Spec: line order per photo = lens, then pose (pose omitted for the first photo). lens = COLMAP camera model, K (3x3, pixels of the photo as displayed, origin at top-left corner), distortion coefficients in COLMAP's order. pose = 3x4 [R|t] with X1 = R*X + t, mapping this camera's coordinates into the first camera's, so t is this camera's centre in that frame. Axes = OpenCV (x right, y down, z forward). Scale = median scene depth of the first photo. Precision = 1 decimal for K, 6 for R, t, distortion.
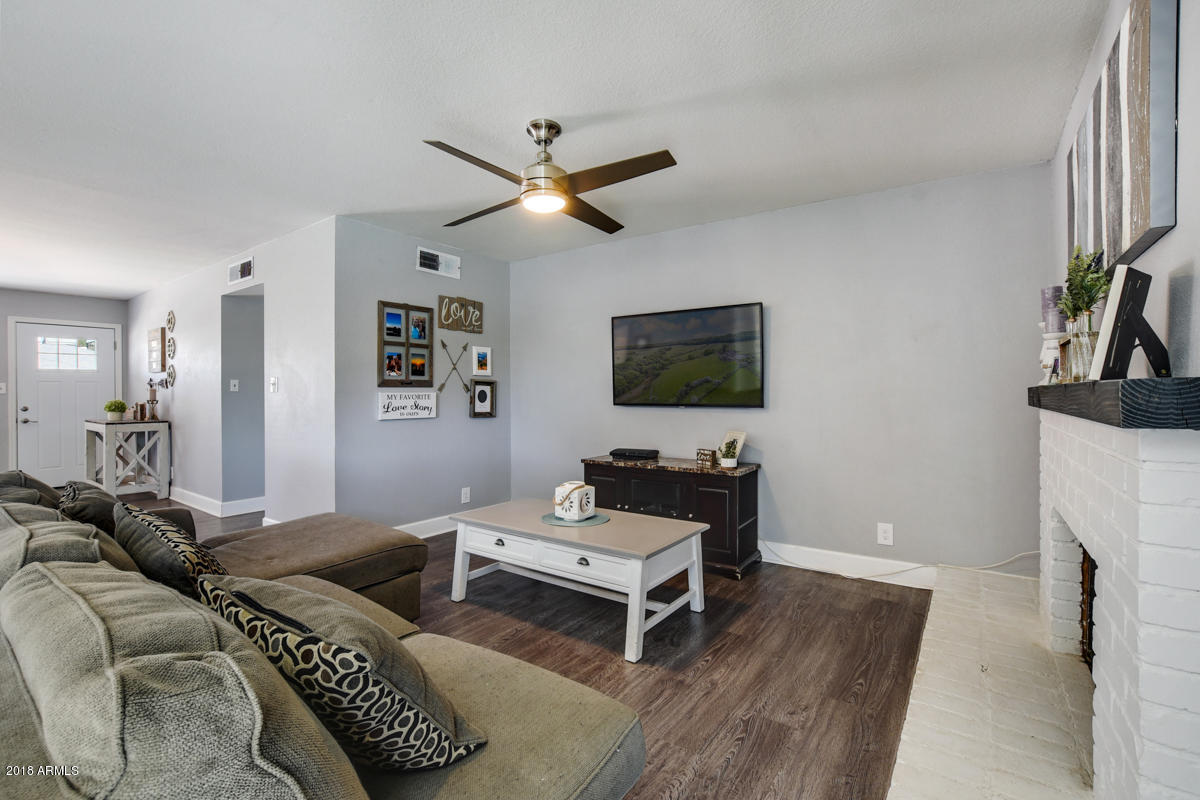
lens RADIAL K [[530.6, 0, 600.0], [0, 530.6, 400.0], [0, 0, 1]] dist [-0.013824, 0.000253]
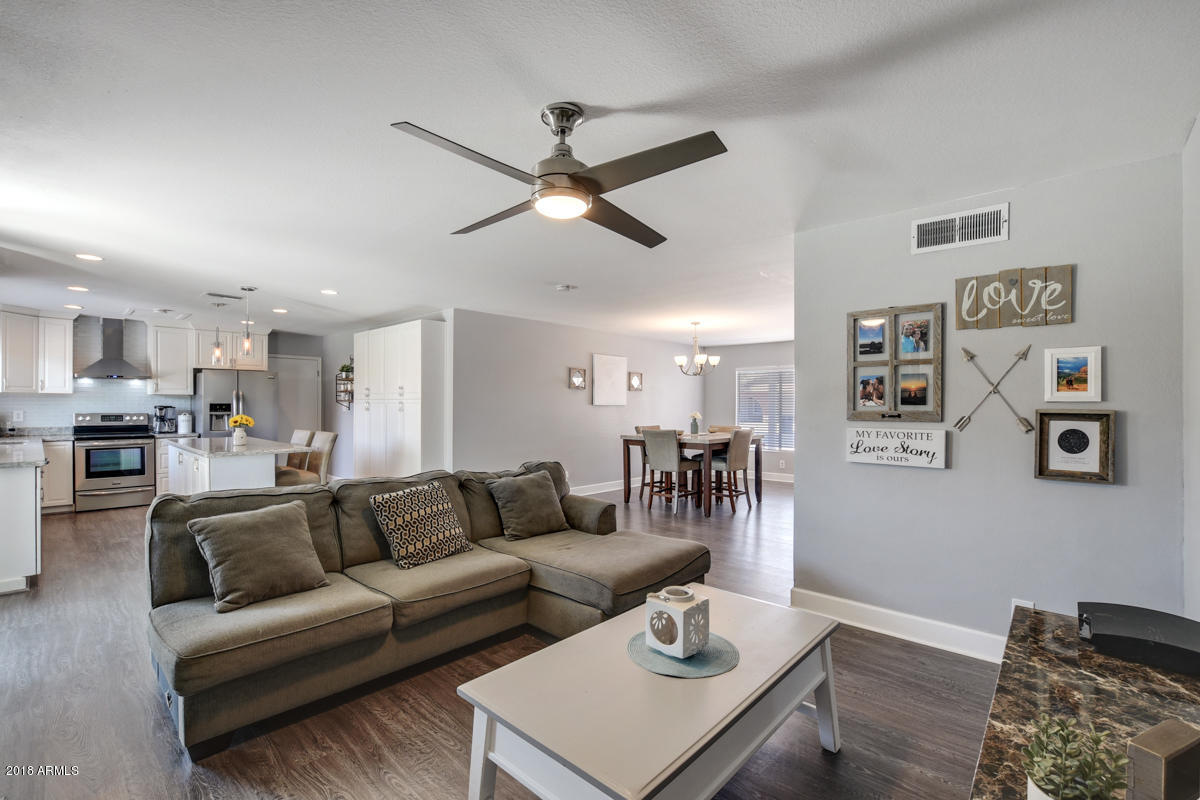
lens RADIAL K [[532.3, 0, 596.8], [0, 532.3, 404.4], [0, 0, 1]] dist [-0.016828, 0.000288]
pose [[-0.113885, 0.001768, -0.993492, 0.390133], [-0.016421, 0.999858, 0.003662, -0.042030], [0.993358, 0.016731, -0.113840, 0.654546]]
